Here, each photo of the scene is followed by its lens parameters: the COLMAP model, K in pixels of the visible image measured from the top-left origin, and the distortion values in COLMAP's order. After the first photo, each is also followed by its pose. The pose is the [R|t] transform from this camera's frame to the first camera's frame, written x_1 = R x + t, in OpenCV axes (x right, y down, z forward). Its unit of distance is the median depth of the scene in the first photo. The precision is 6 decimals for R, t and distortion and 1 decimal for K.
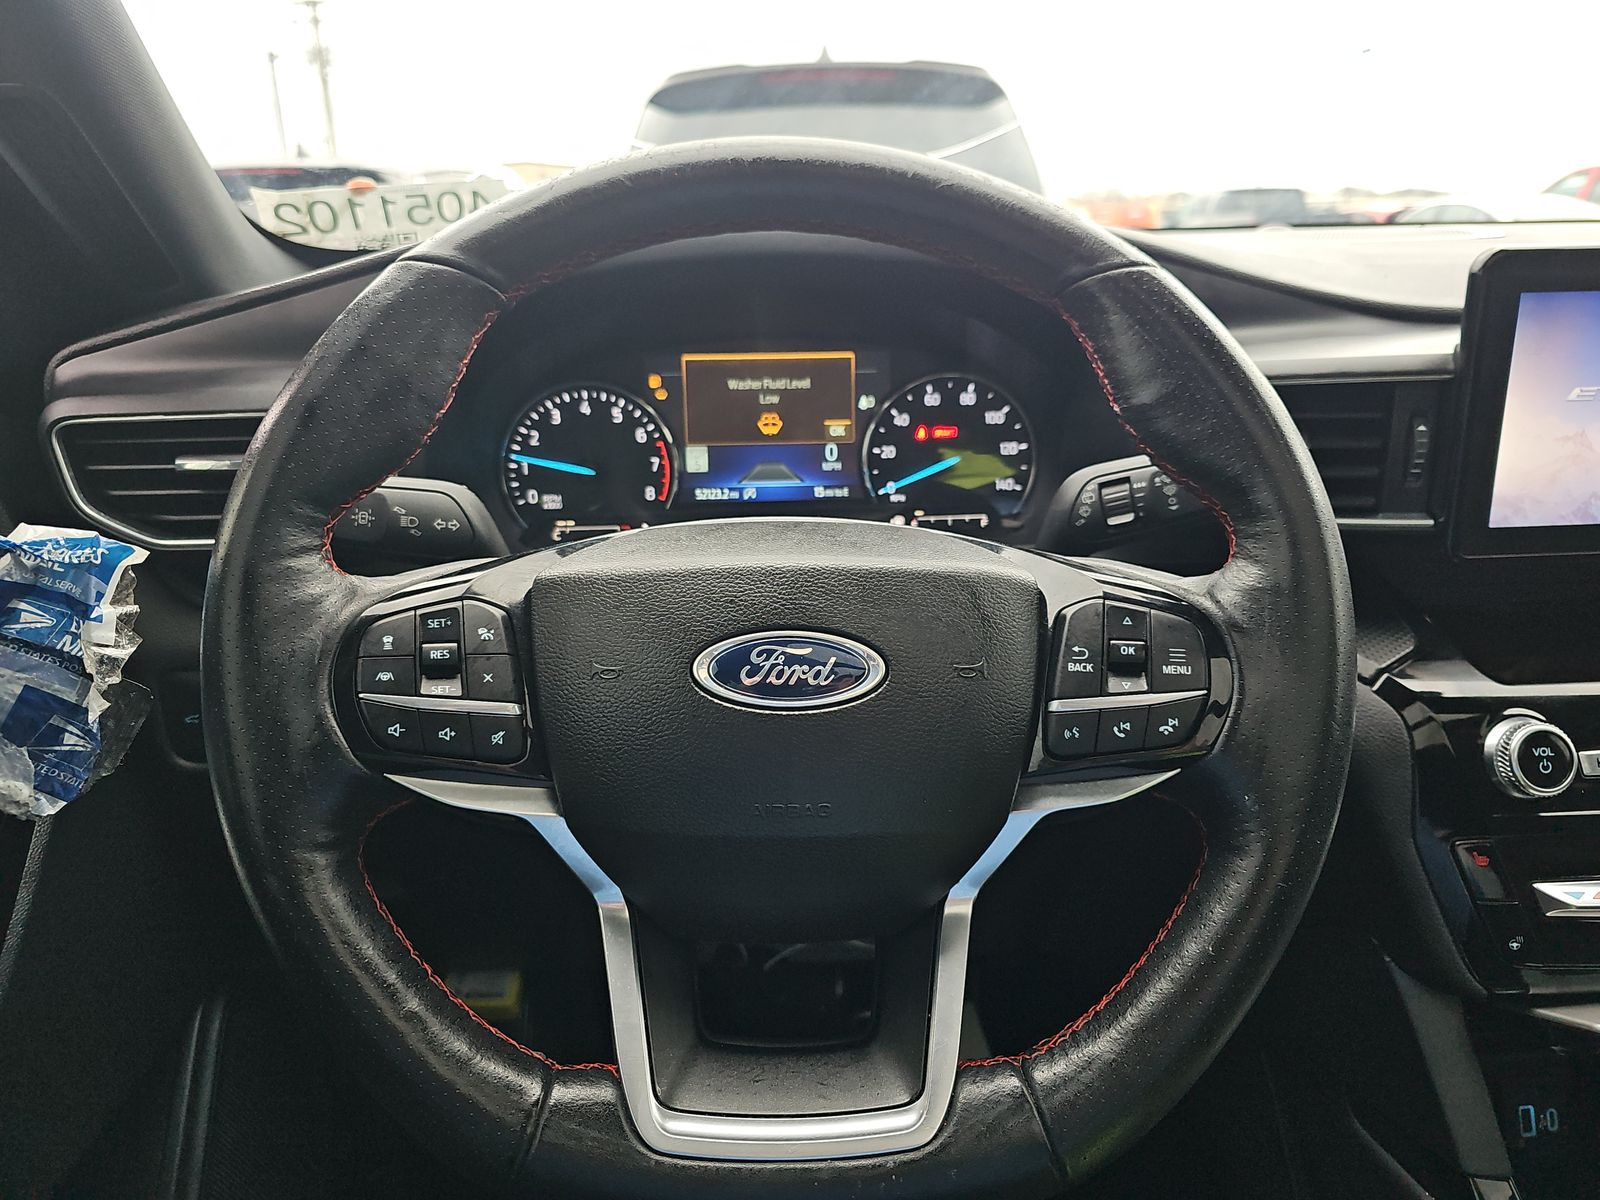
lens RADIAL K [[1080.5, 0, 806.3], [0, 1080.5, 608.8], [0, 0, 1]] dist [-0.189897, 0.189203]
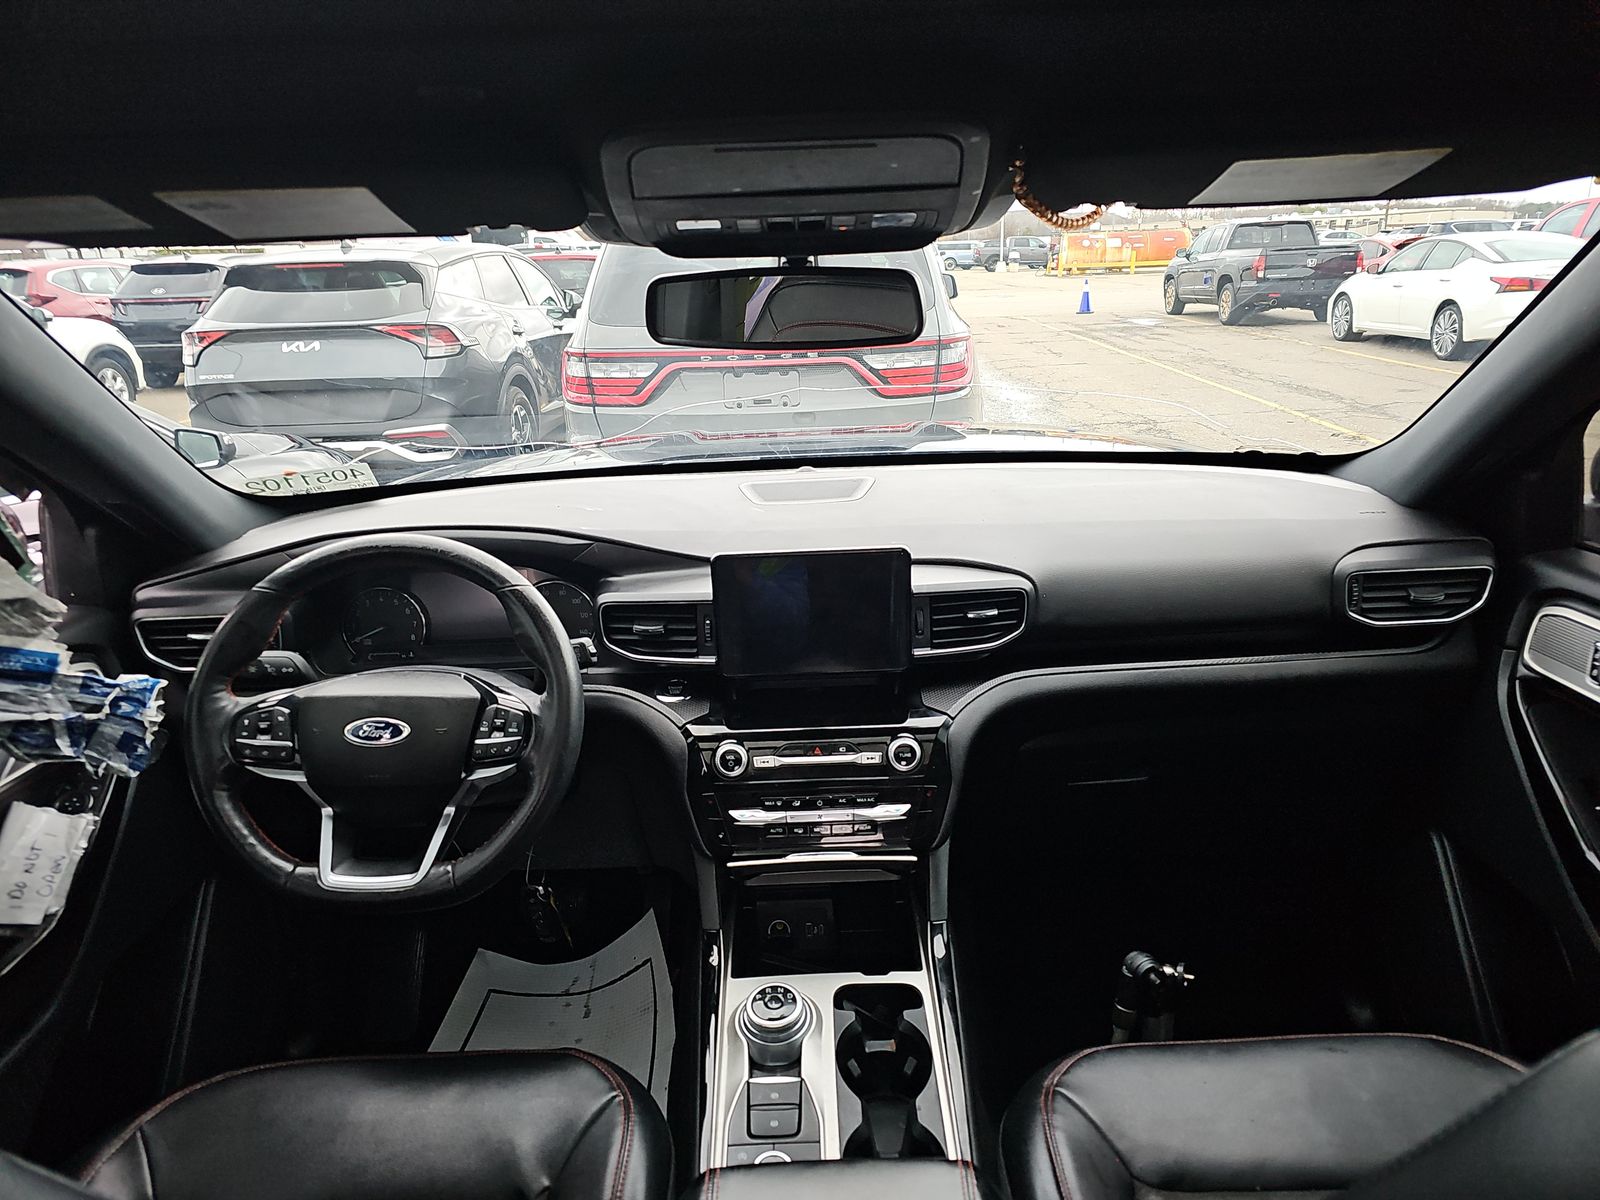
lens RADIAL K [[1050.6, 0, 800.0], [0, 1050.6, 600.0], [0, 0, 1]] dist [0.001100, -0.000851]
pose [[0.998754, -0.004297, -0.049725, 1.269631], [0.005386, 0.999748, 0.021799, -0.355696], [0.049618, -0.022040, 0.998525, -1.826417]]
